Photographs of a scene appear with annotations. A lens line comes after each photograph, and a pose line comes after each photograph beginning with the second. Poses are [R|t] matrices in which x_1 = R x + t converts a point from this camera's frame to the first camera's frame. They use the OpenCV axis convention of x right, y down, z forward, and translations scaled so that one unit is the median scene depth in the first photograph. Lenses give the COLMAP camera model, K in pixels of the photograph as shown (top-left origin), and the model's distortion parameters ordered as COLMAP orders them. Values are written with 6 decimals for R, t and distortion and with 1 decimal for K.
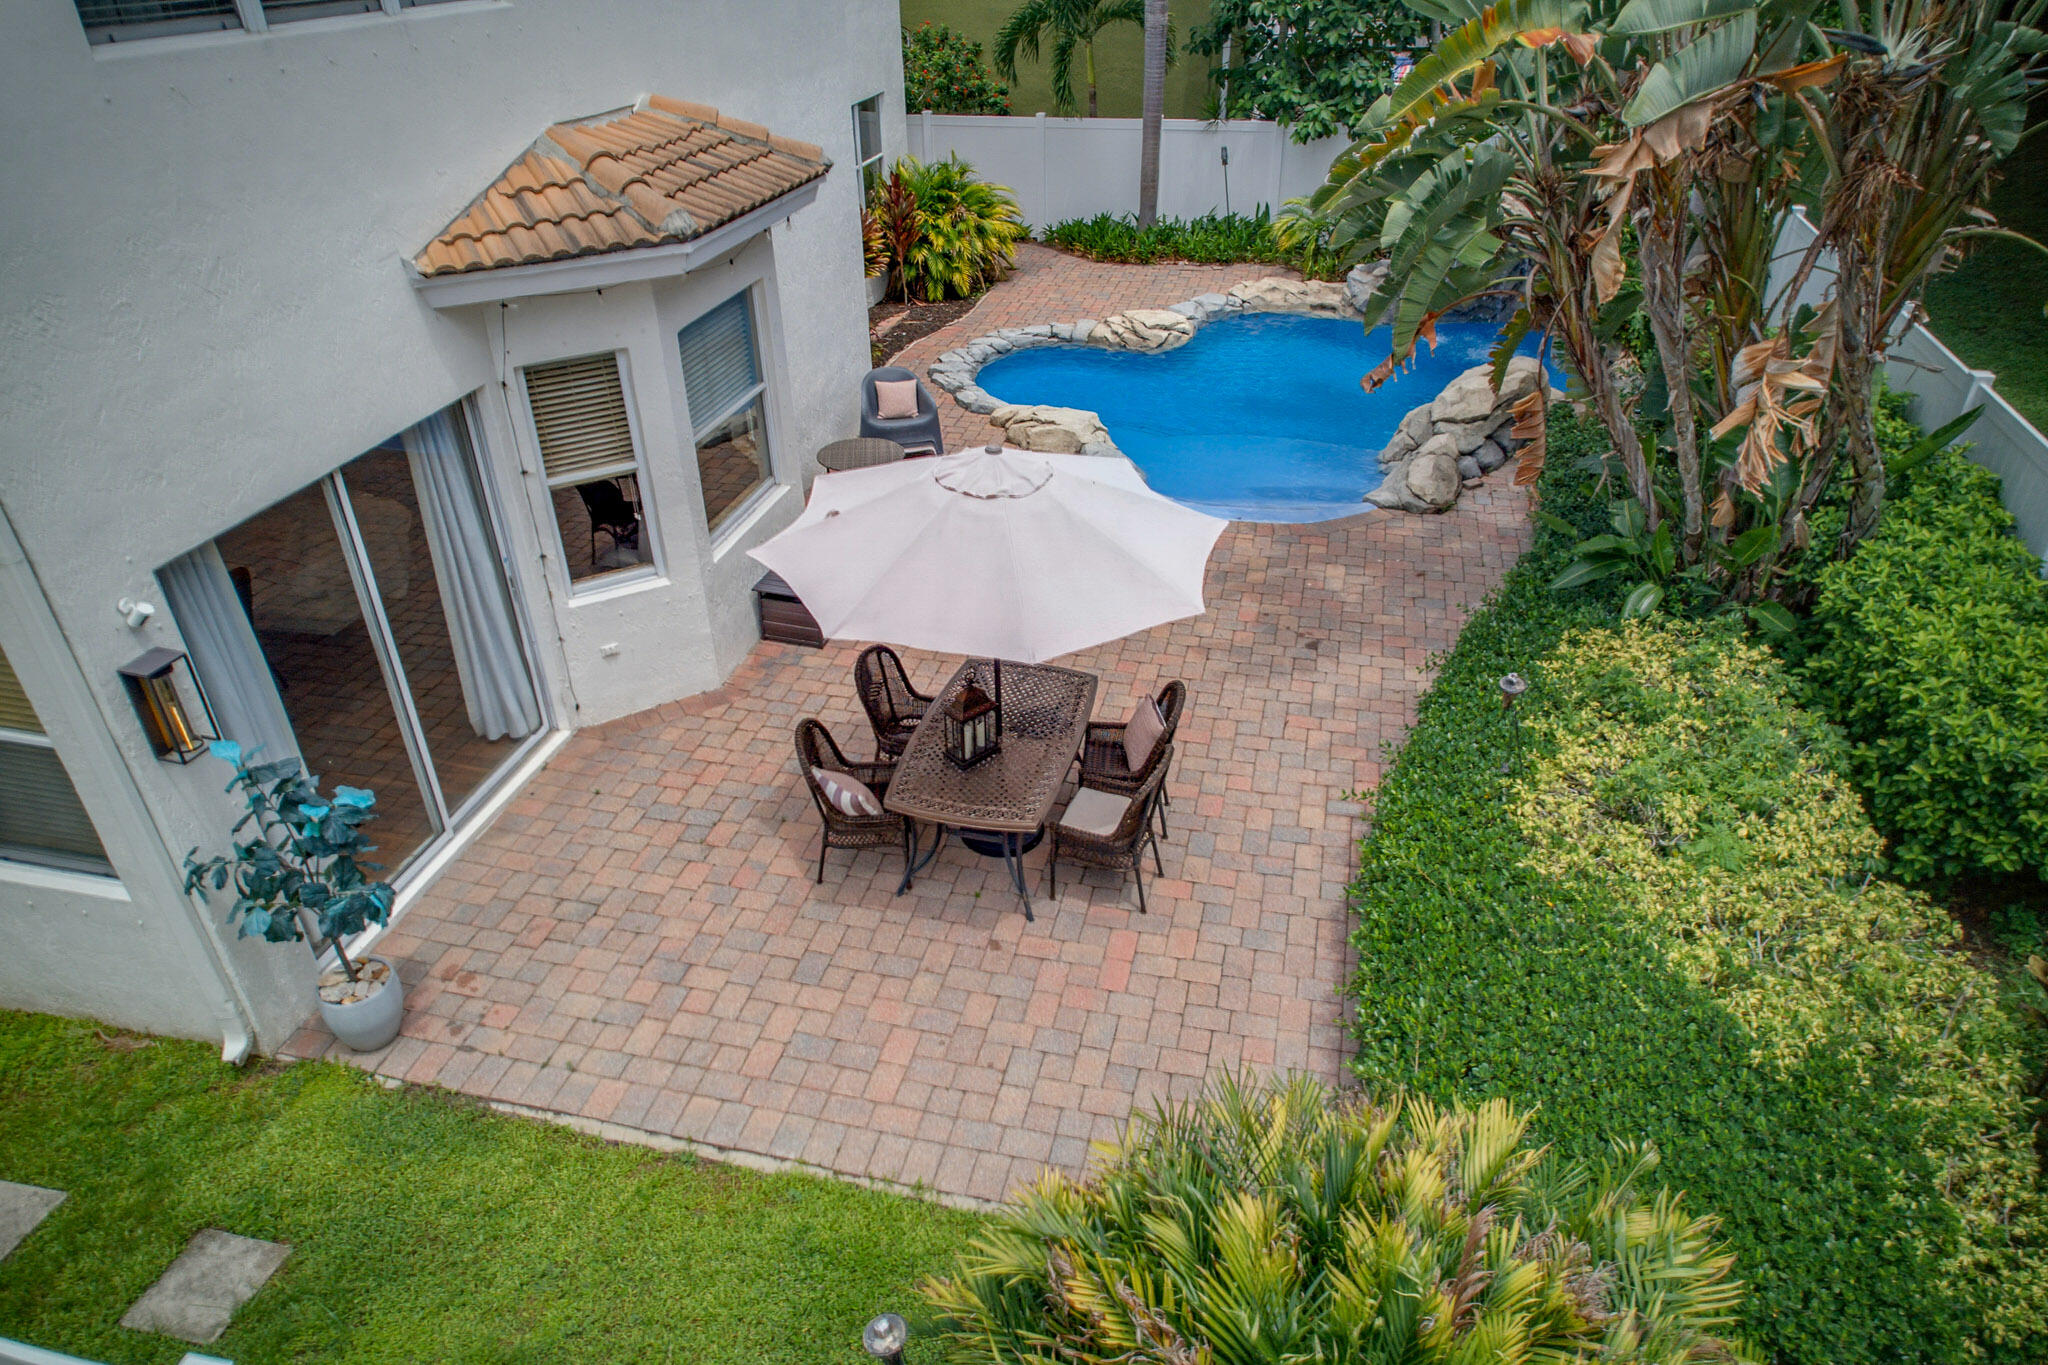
lens RADIAL K [[1303.2, 0, 1035.2], [0, 1303.2, 708.1], [0, 0, 1]] dist [-0.025004, 0.039038]
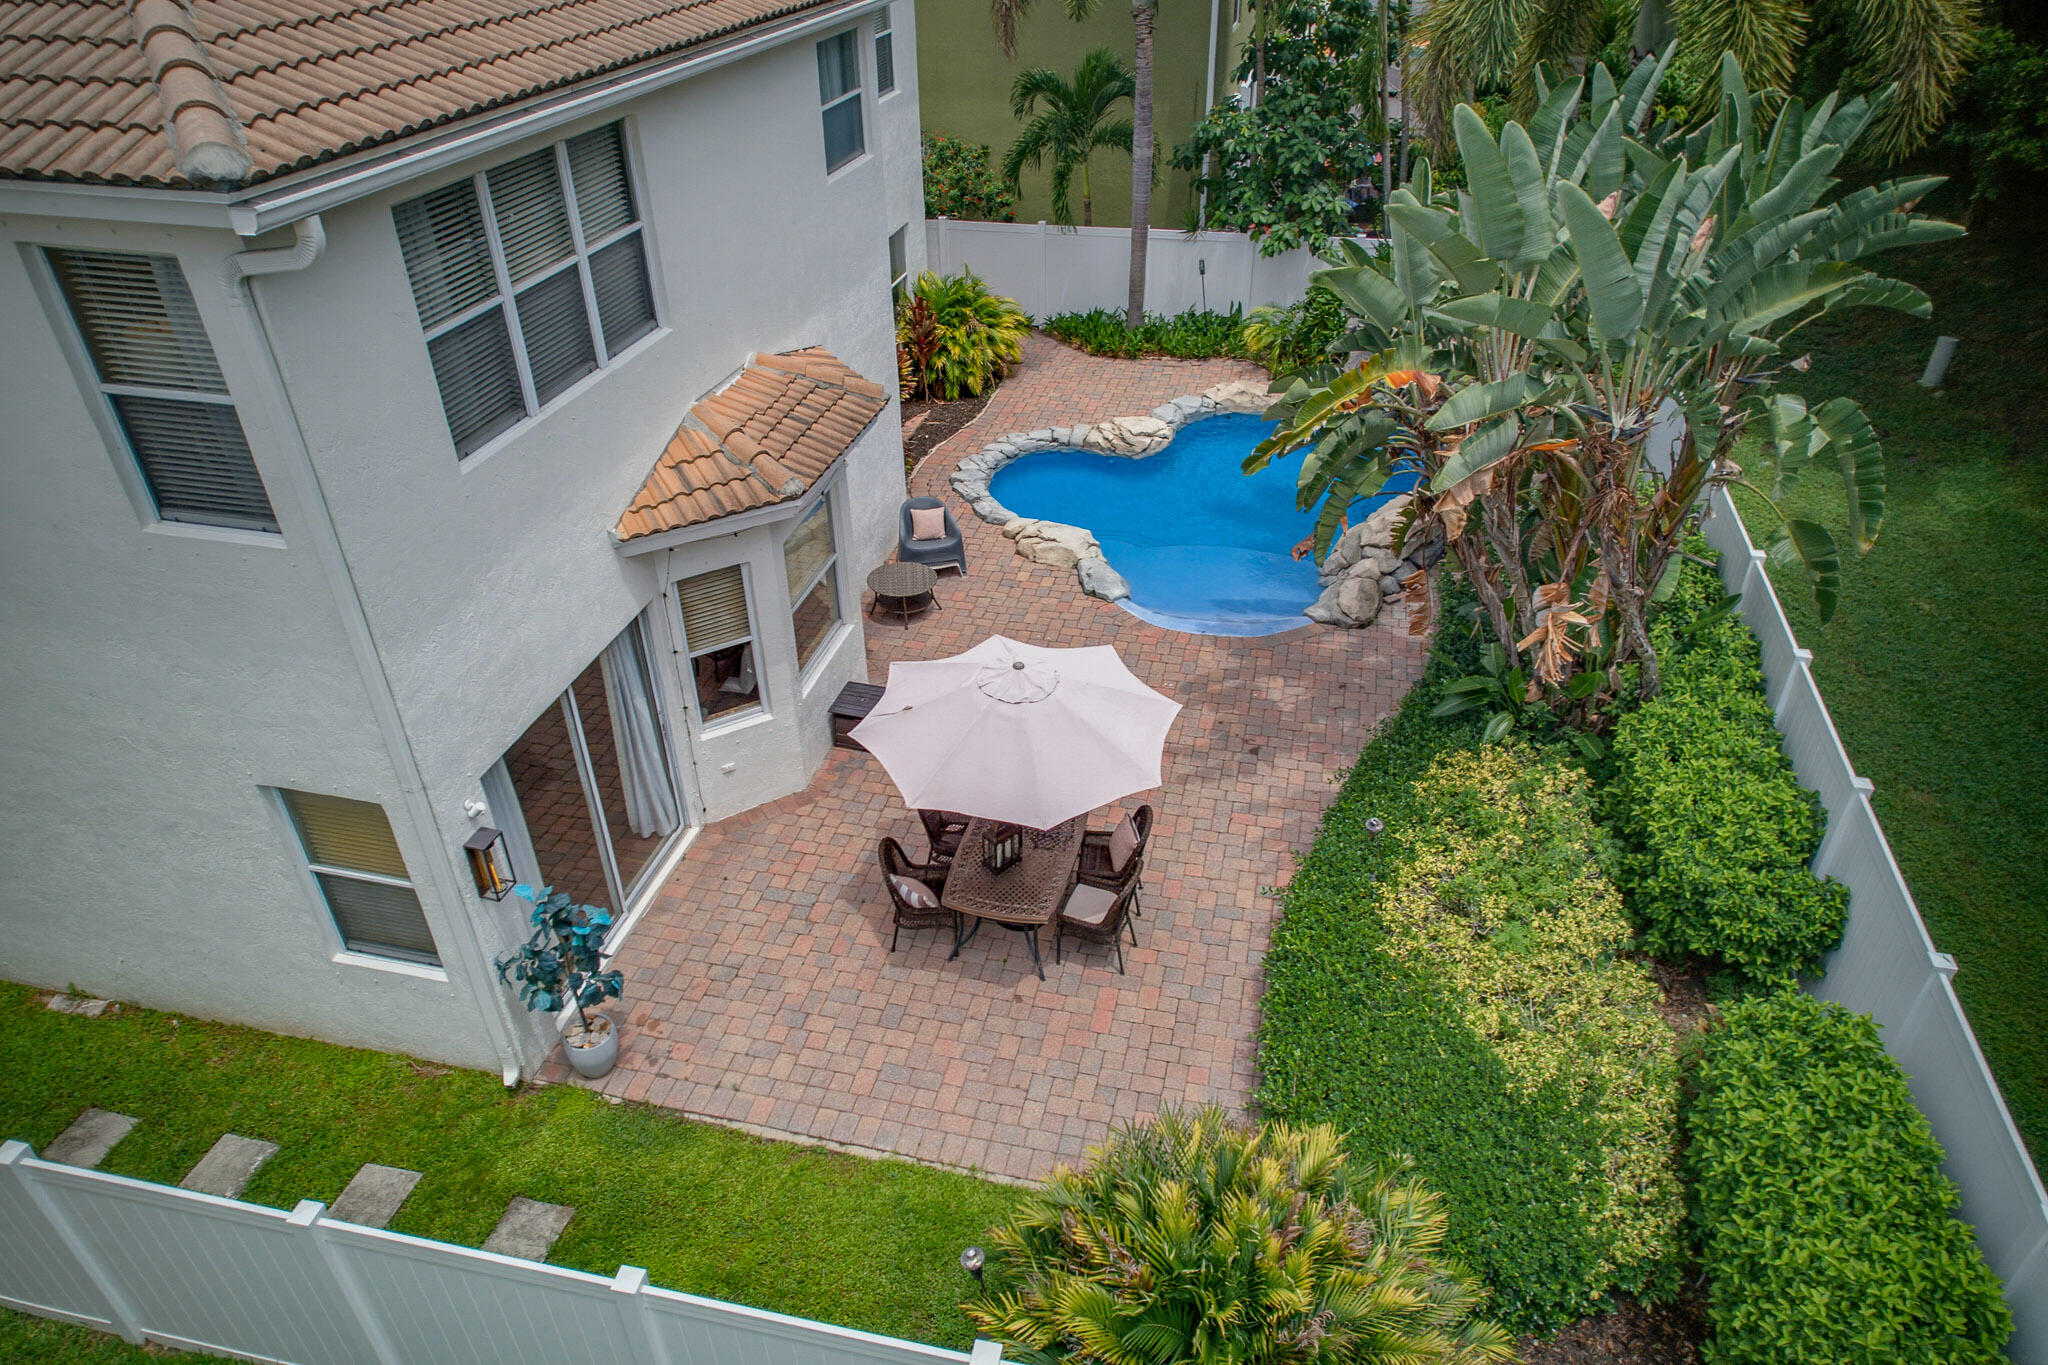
lens RADIAL K [[1300.6, 0, 1036.9], [0, 1300.6, 709.3], [0, 0, 1]] dist [0.001304, 0.000822]
pose [[0.999981, 0.000399, 0.006137, -0.019678], [-0.000605, 0.999432, 0.033695, -0.185771], [-0.006120, -0.033698, 0.999413, -0.425470]]
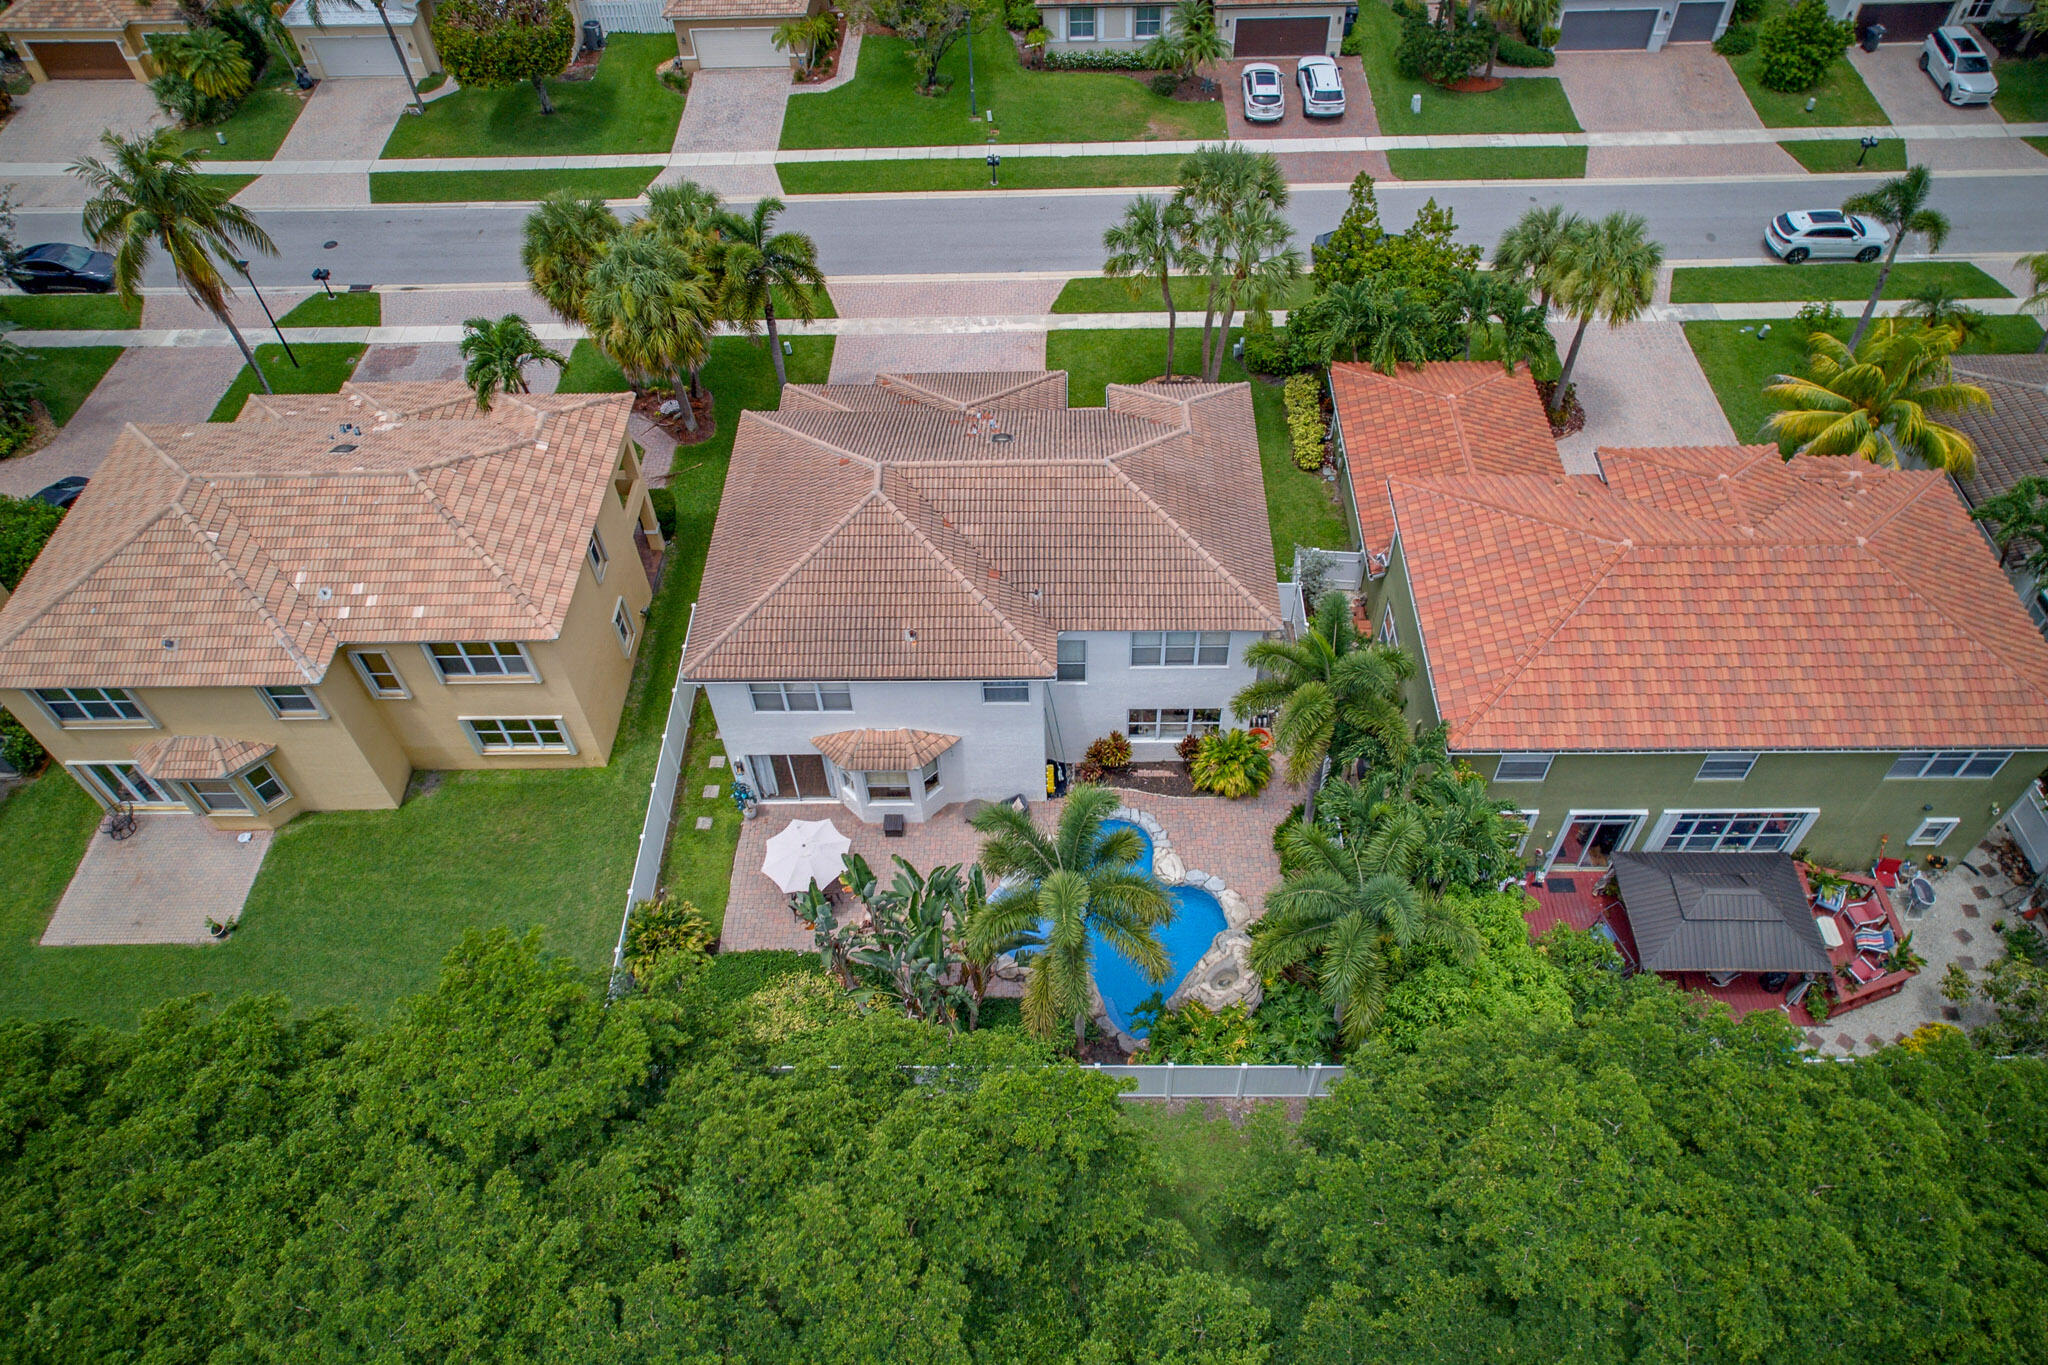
lens RADIAL K [[1355.6, 0, 1023.8], [0, 1355.6, 736.8], [0, 0, 1]] dist [-0.001701, -0.001547]
pose [[0.218012, 0.771353, -0.597900, 2.918385], [-0.498810, 0.614641, 0.611069, -4.013524], [0.838844, 0.165018, 0.518758, -1.119946]]
